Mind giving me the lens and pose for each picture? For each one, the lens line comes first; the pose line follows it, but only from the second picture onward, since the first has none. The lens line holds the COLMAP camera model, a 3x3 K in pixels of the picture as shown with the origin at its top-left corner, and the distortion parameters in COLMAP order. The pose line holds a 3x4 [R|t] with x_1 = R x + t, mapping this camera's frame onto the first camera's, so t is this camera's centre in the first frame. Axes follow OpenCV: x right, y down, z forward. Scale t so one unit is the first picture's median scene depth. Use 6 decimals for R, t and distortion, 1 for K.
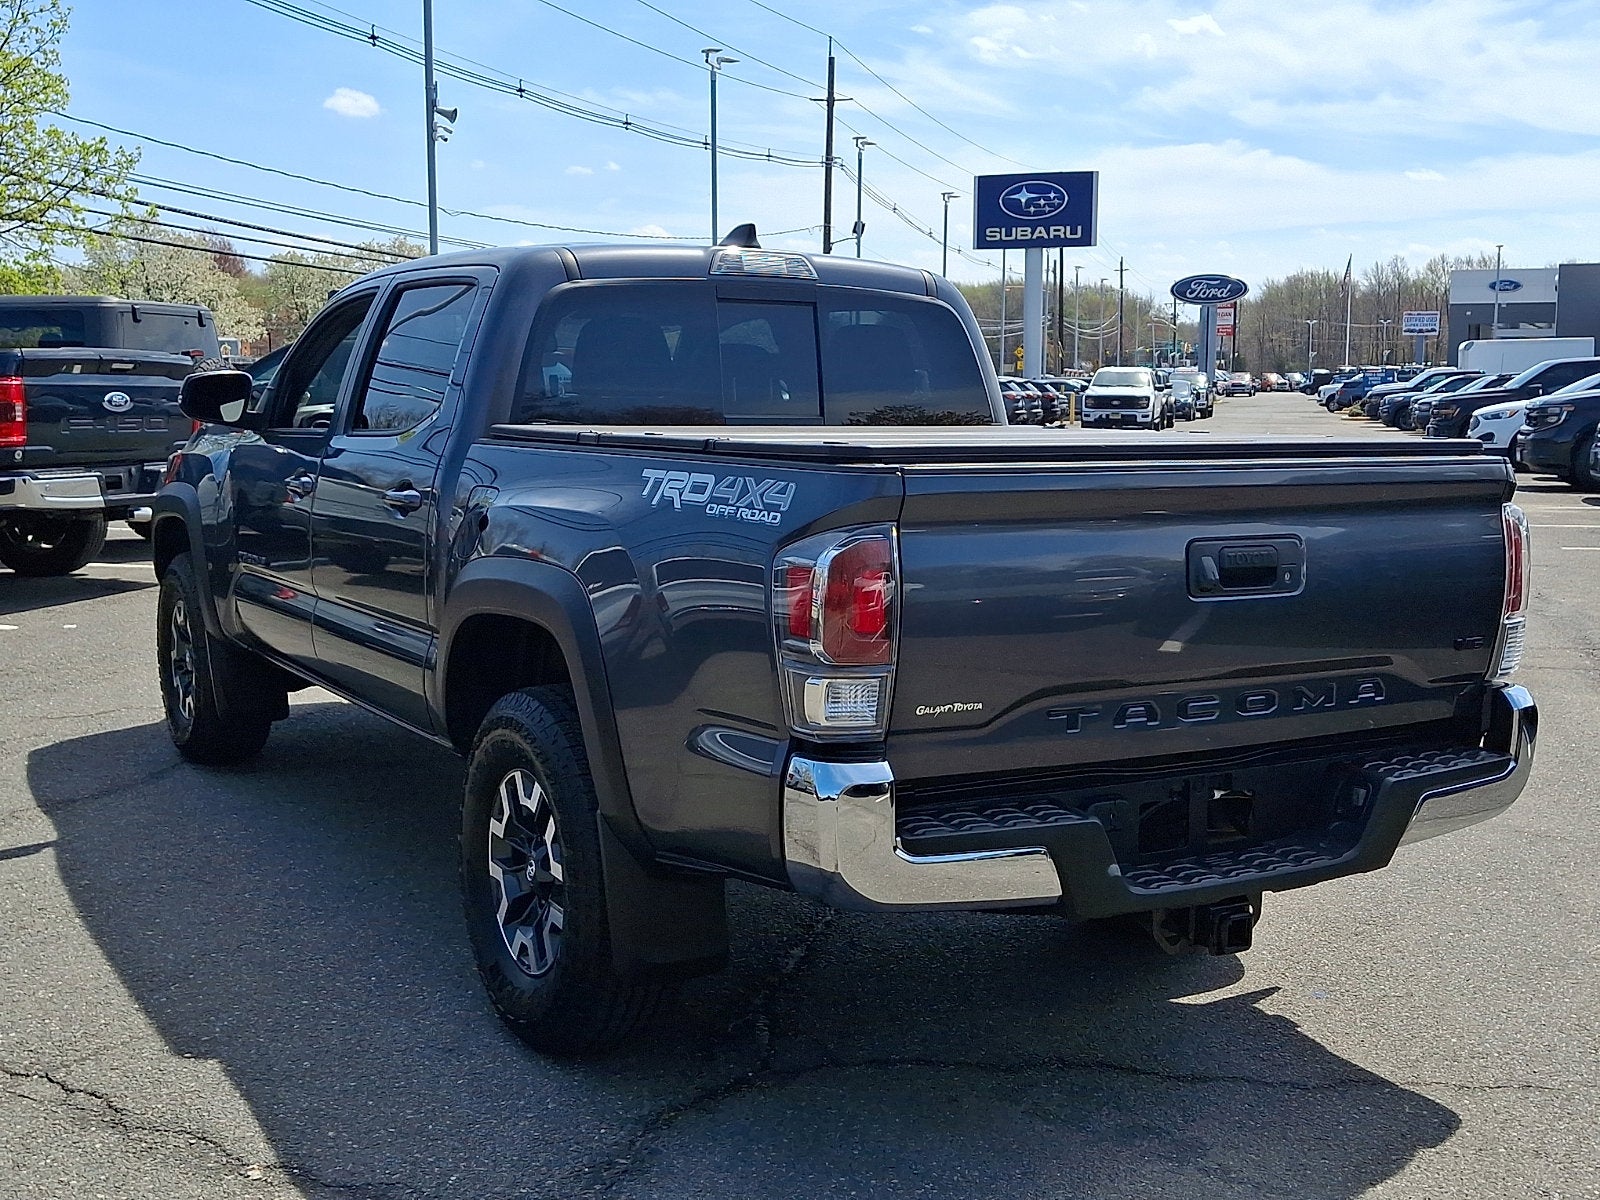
lens RADIAL K [[1787.4, 0, 803.4], [0, 1787.4, 592.4], [0, 0, 1]] dist [0.182942, -0.479411]
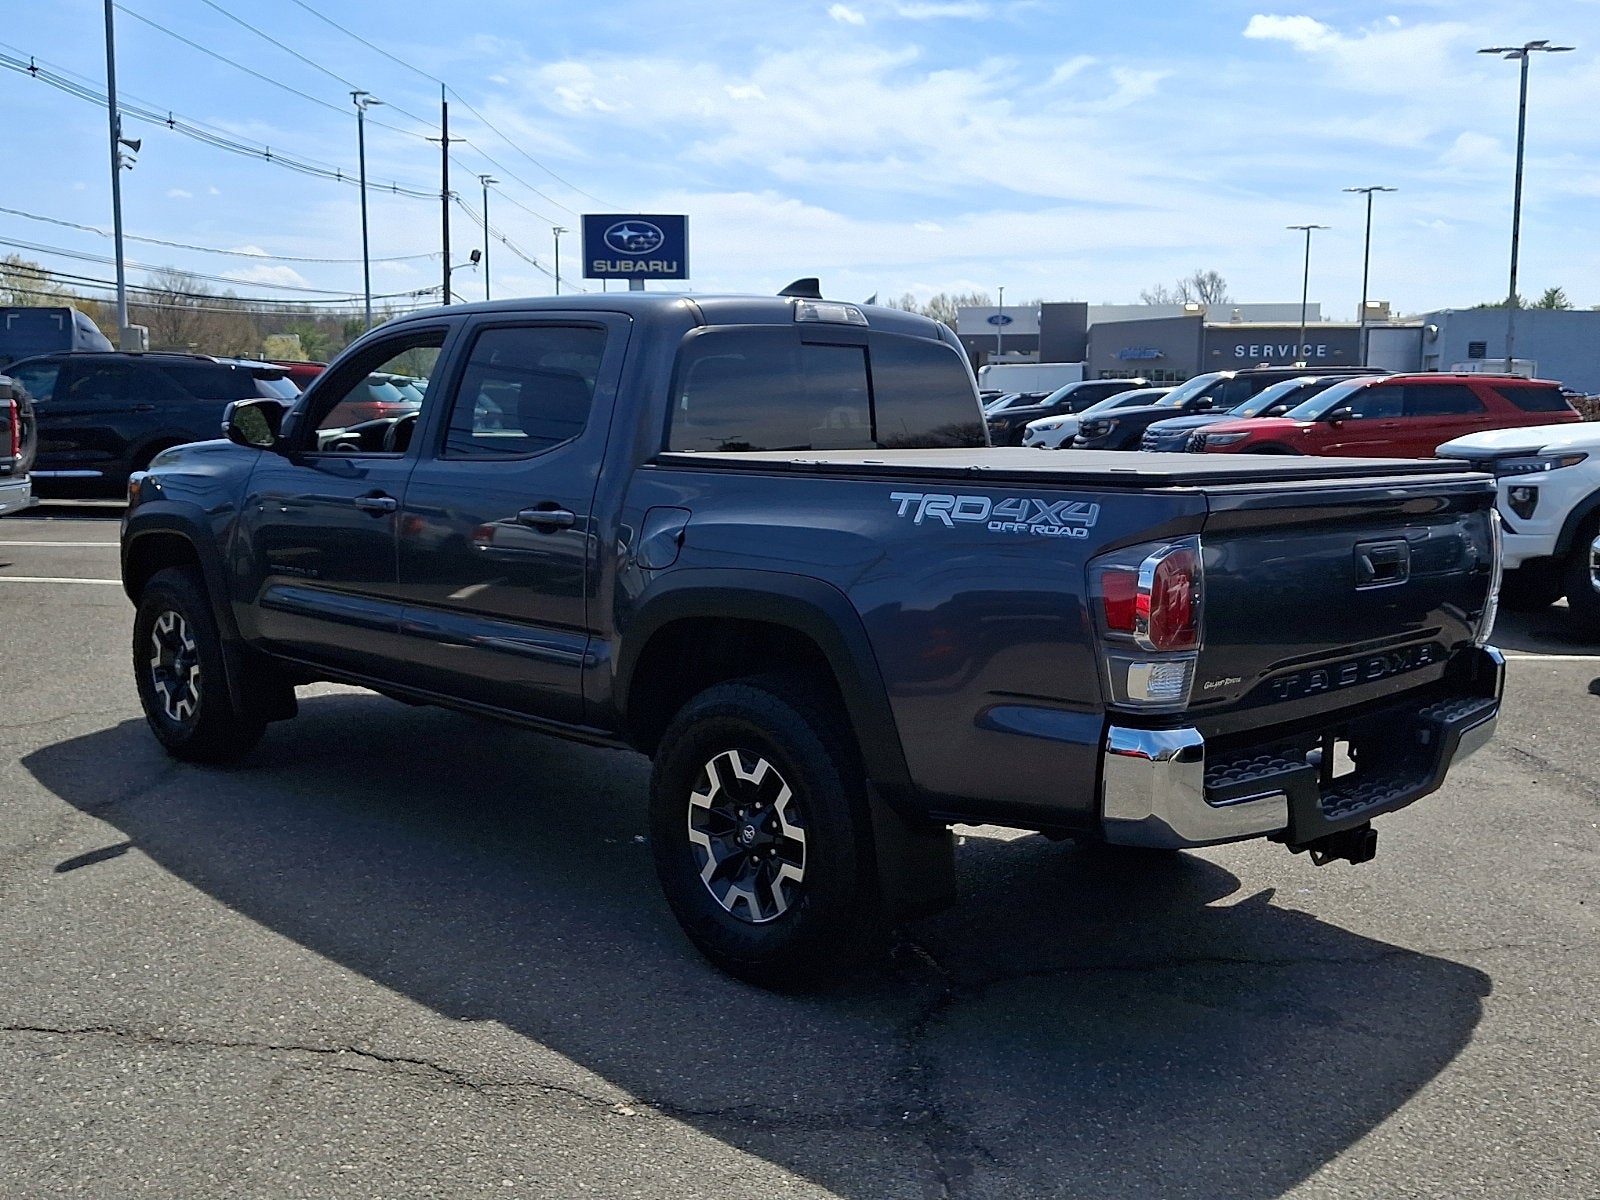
lens RADIAL K [[1557.1, 0, 800.0], [0, 1557.1, 600.0], [0, 0, 1]] dist [0.175771, -0.458536]
pose [[0.968352, -0.029260, 0.247869, -0.211806], [0.025757, 0.999517, 0.017366, -0.008689], [-0.248258, -0.010432, 0.968638, 0.004128]]
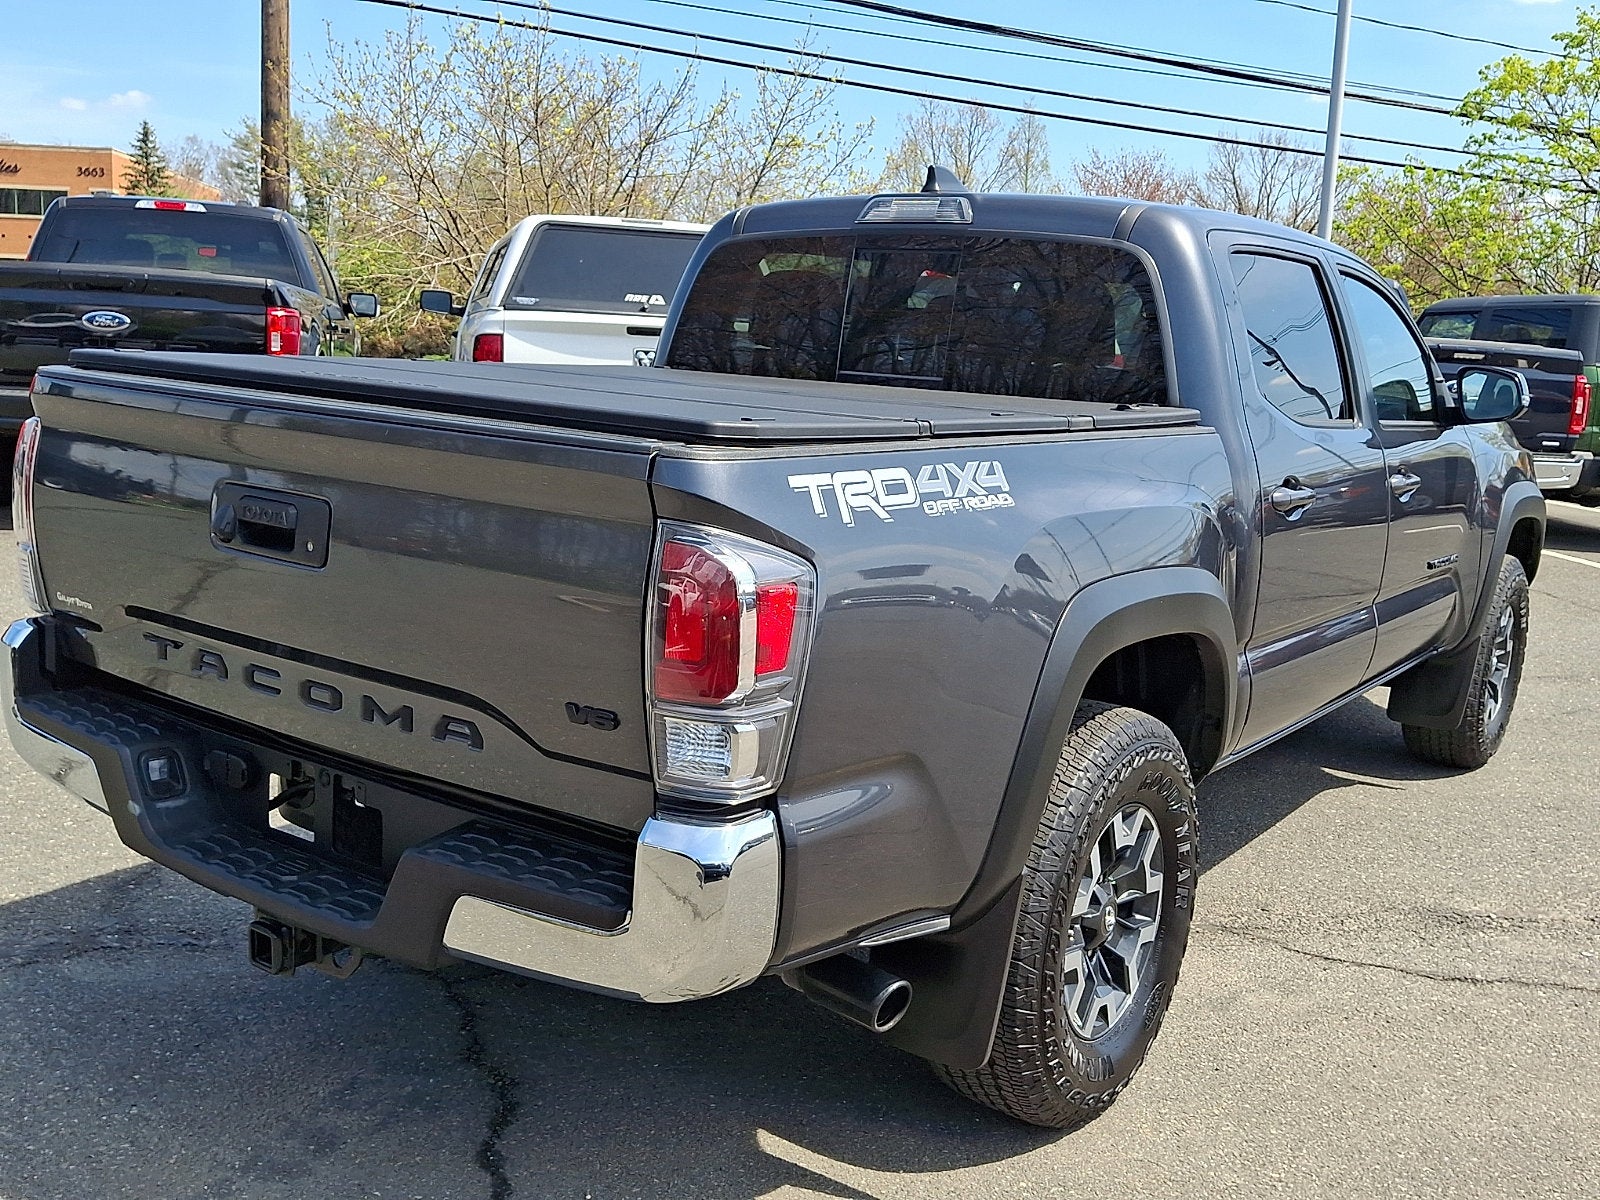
lens RADIAL K [[1504.7, 0, 800.0], [0, 1504.7, 600.0], [0, 0, 1]] dist [0.122039, -0.233131]
pose [[0.398957, 0.172985, -0.900505, 0.476108], [-0.155426, 0.980592, 0.119510, -0.049354], [0.903701, 0.092283, 0.418100, 0.451792]]
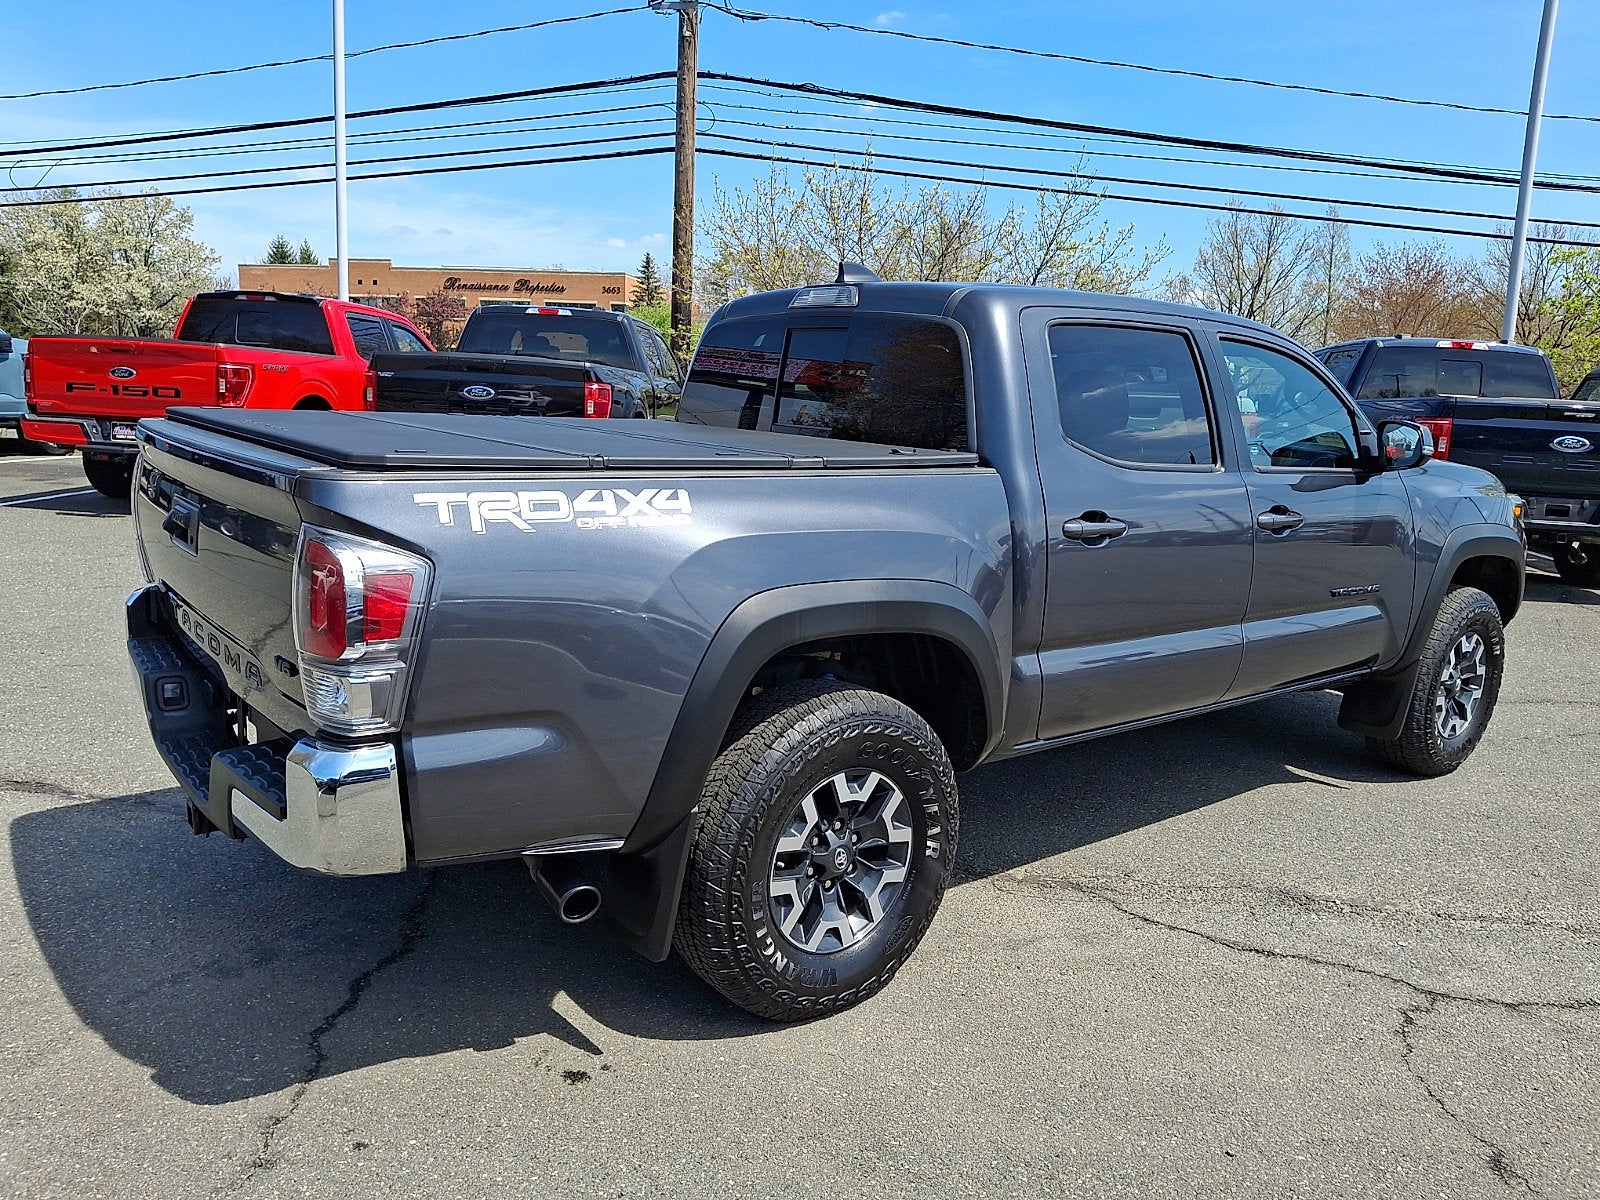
lens RADIAL K [[1161.1, 0, 800.0], [0, 1161.1, 600.0], [0, 0, 1]] dist [0.101888, -0.106229]
pose [[0.143287, 0.178806, -0.973395, 0.522500], [-0.159097, 0.974914, 0.155666, -0.073919], [0.976810, 0.132559, 0.168140, 0.619187]]
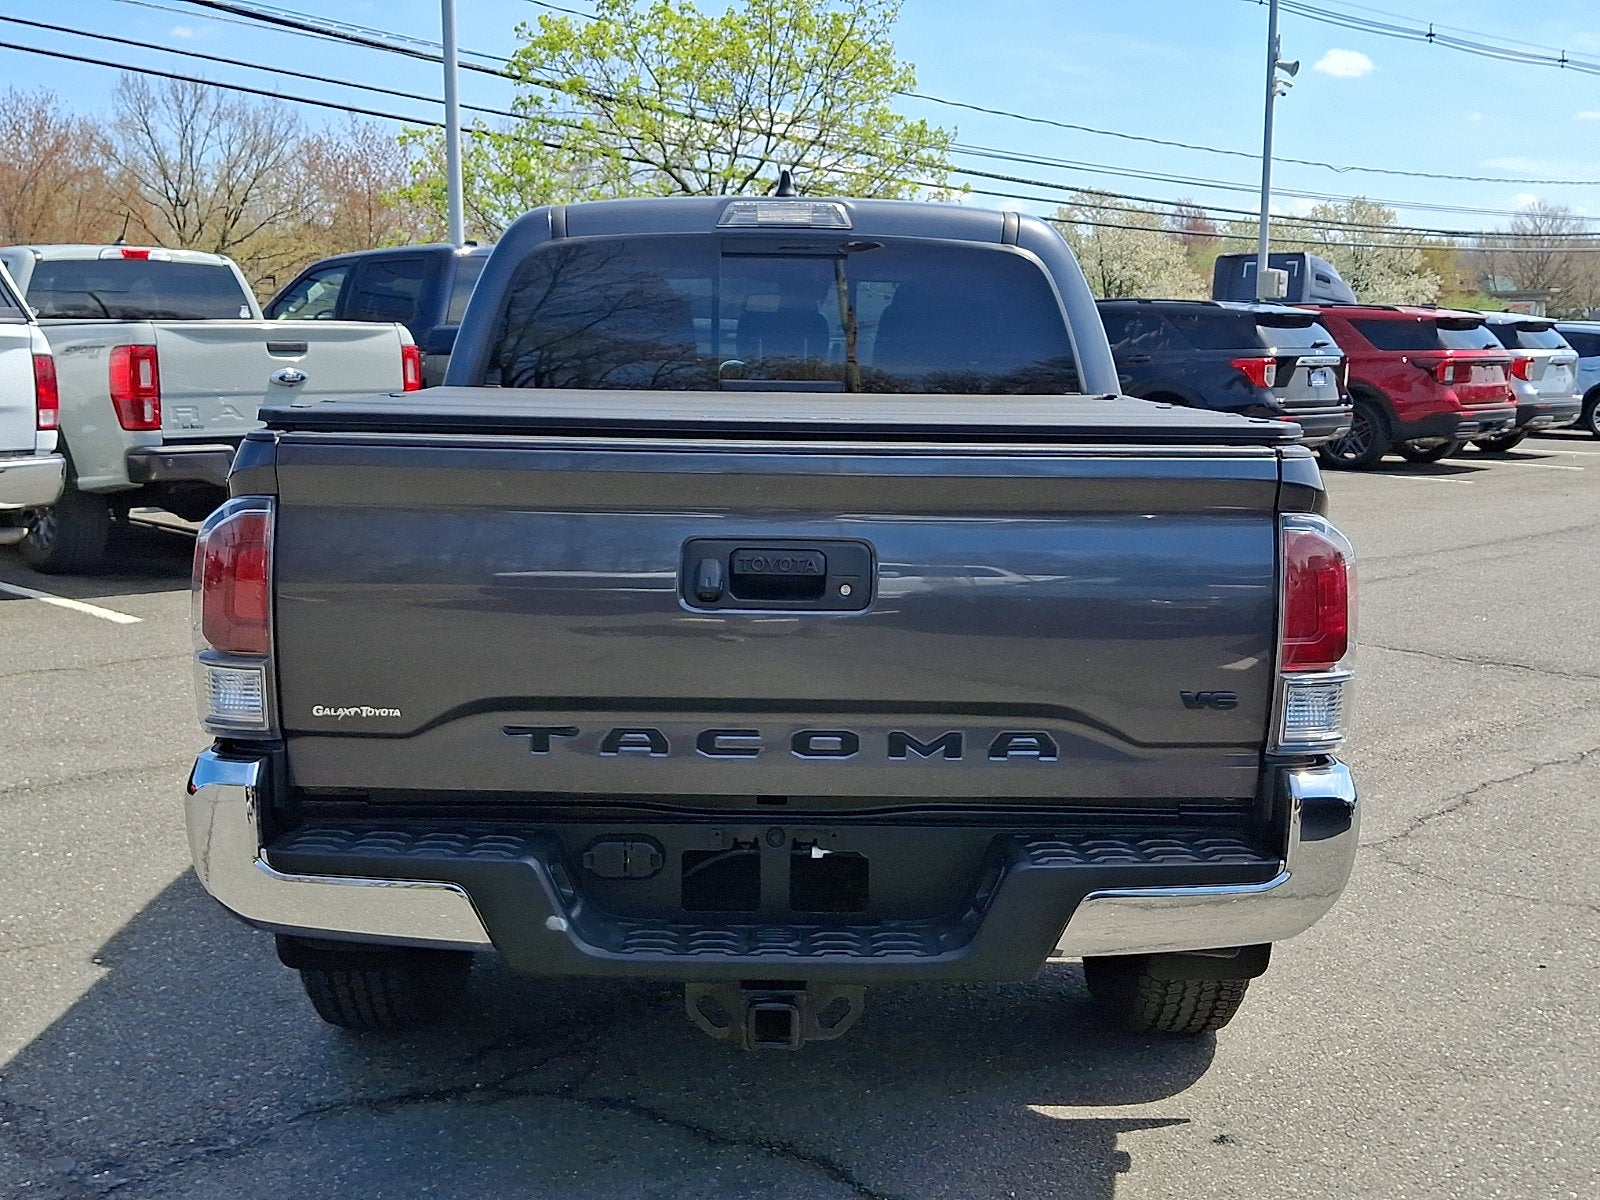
lens RADIAL K [[1773.8, 0, 790.3], [0, 1773.8, 578.1], [0, 0, 1]] dist [0.178056, -0.459948]
pose [[0.859241, 0.064680, -0.507466, 0.315750], [-0.058391, 0.997892, 0.028320, -0.017007], [0.508228, 0.005298, 0.861206, 0.157358]]
